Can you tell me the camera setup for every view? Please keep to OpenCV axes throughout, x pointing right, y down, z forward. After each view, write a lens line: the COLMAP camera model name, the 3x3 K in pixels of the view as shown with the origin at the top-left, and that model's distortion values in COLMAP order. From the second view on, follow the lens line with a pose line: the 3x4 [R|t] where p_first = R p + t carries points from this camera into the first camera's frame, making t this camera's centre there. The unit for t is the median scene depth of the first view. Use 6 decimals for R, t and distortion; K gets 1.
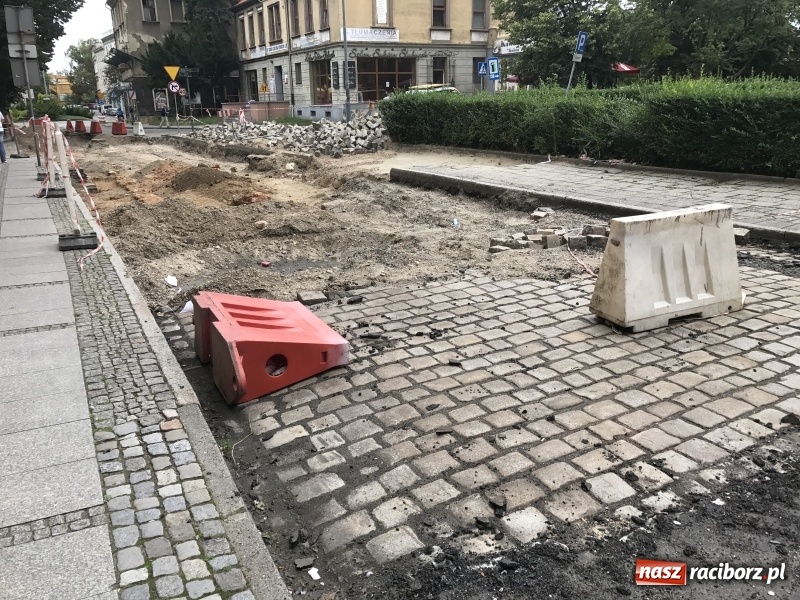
lens RADIAL K [[663.1, 0, 400.0], [0, 663.1, 300.0], [0, 0, 1]] dist [0.012181, 0.003790]
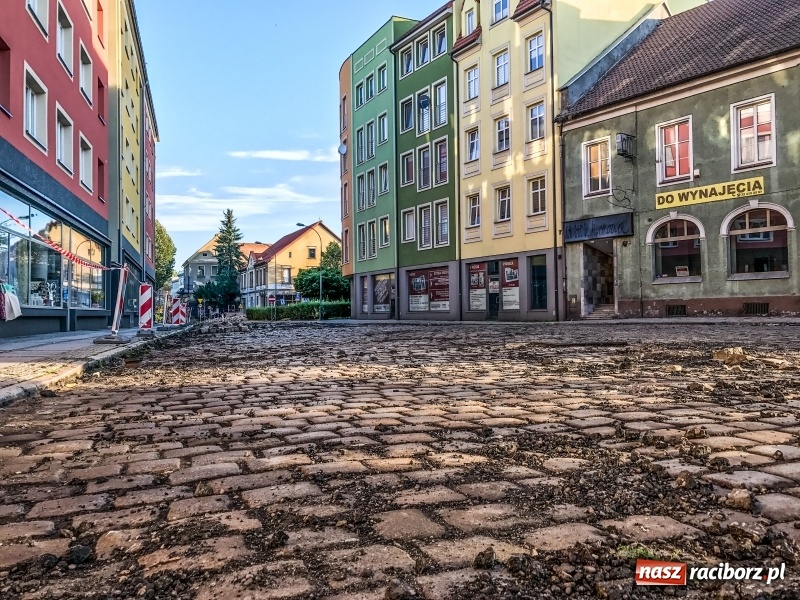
lens RADIAL K [[663.1, 0, 400.0], [0, 663.1, 300.0], [0, 0, 1]] dist [0.012181, 0.003790]
pose [[0.997281, 0.006371, -0.073418, 0.504937], [-0.028987, 0.949862, -0.311323, 0.358978], [0.067753, 0.312605, 0.947464, -1.142448]]
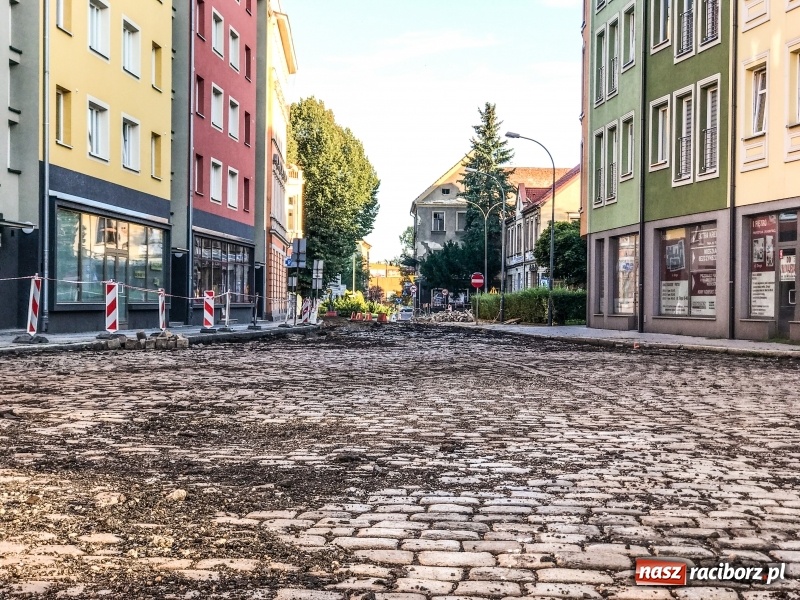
lens RADIAL K [[1321.0, 0, 399.1], [0, 1321.0, 325.1], [0, 0, 1]] dist [-0.044293, 0.222287]
pose [[0.896270, 0.037767, -0.441897, 0.676474], [-0.158382, 0.957924, -0.239366, 0.332216], [0.414264, 0.284525, 0.864541, -1.094842]]
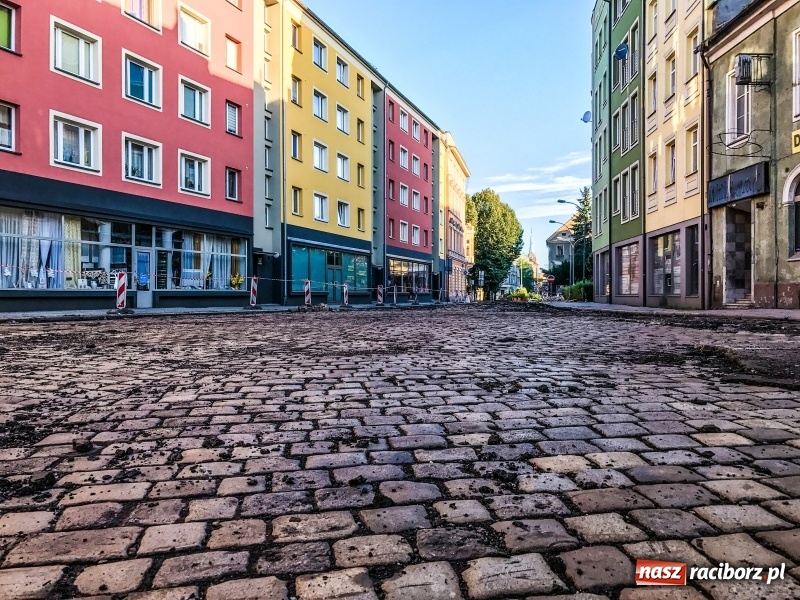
lens RADIAL K [[663.1, 0, 400.0], [0, 663.1, 300.0], [0, 0, 1]] dist [0.012181, 0.003790]
pose [[0.760559, 0.024218, -0.648817, 0.764319], [-0.204391, 0.957427, -0.203855, 0.314901], [0.616258, 0.287656, 0.733130, -1.024928]]
